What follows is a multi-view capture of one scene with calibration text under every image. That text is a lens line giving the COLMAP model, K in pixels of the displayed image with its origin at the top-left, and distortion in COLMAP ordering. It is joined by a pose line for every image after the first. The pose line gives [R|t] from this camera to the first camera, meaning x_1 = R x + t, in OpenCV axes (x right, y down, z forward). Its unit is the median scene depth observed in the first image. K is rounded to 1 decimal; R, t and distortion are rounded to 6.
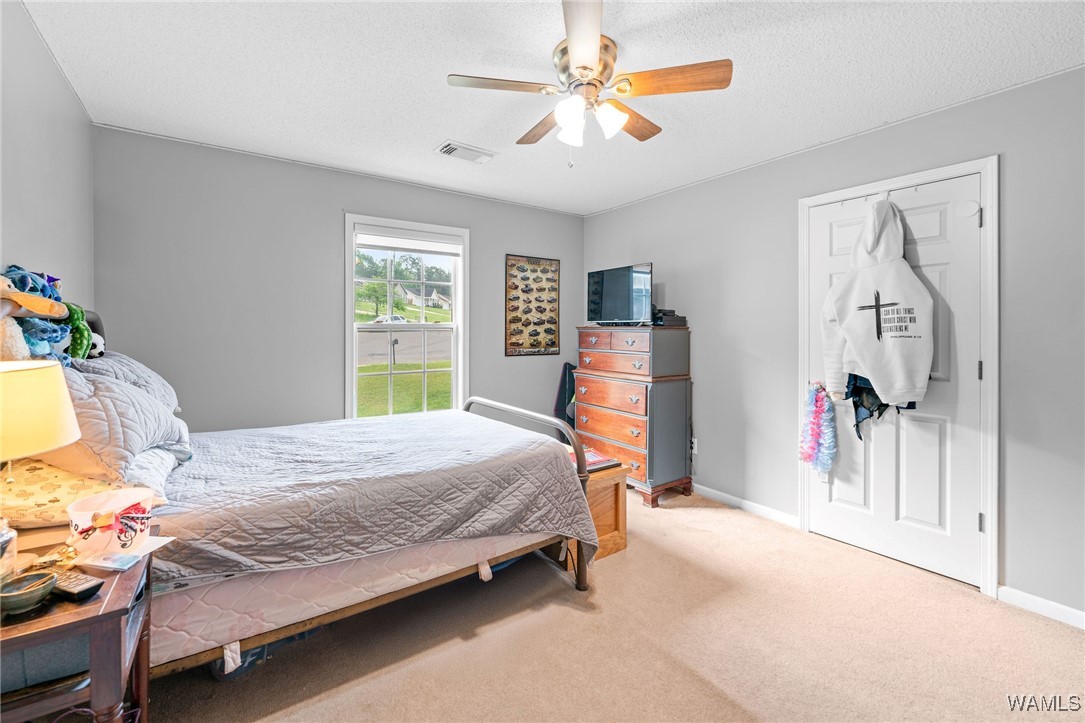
lens RADIAL K [[446.4, 0, 541.0], [0, 446.4, 341.1], [0, 0, 1]] dist [0.000869, 0.000048]
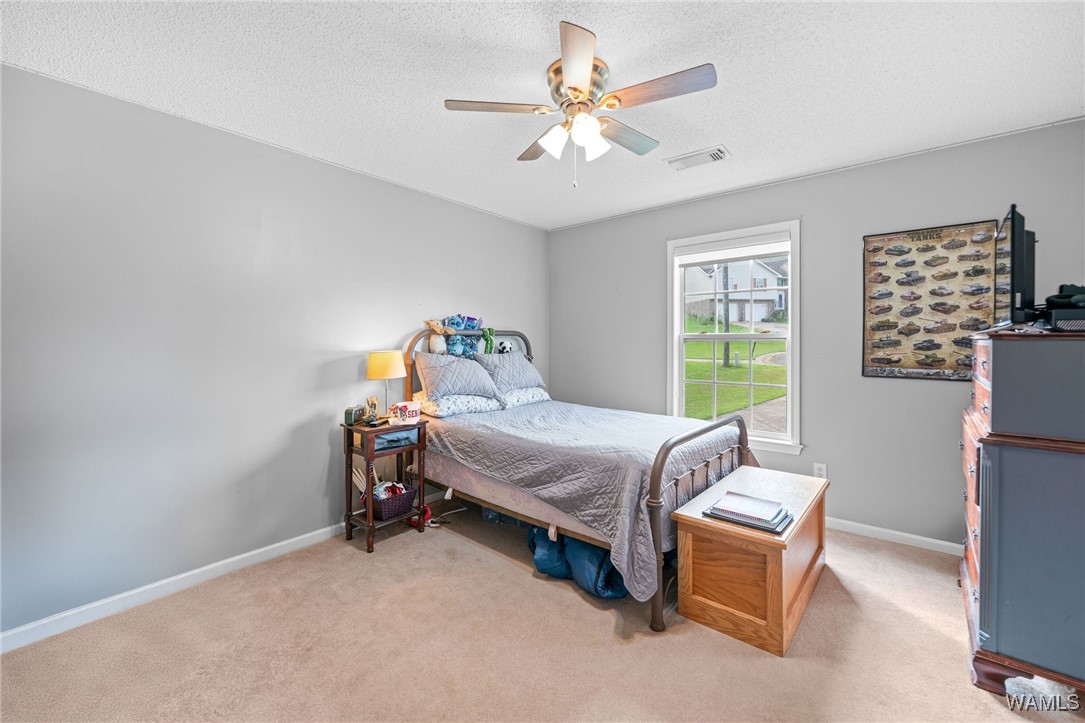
lens RADIAL K [[439.5, 0, 536.4], [0, 439.5, 359.2], [0, 0, 1]] dist [0.000338, -0.000033]
pose [[0.242054, 0.039074, -0.969476, 0.479139], [-0.026796, 0.999077, 0.033577, -0.004078], [0.969893, 0.017851, 0.242878, 0.300763]]
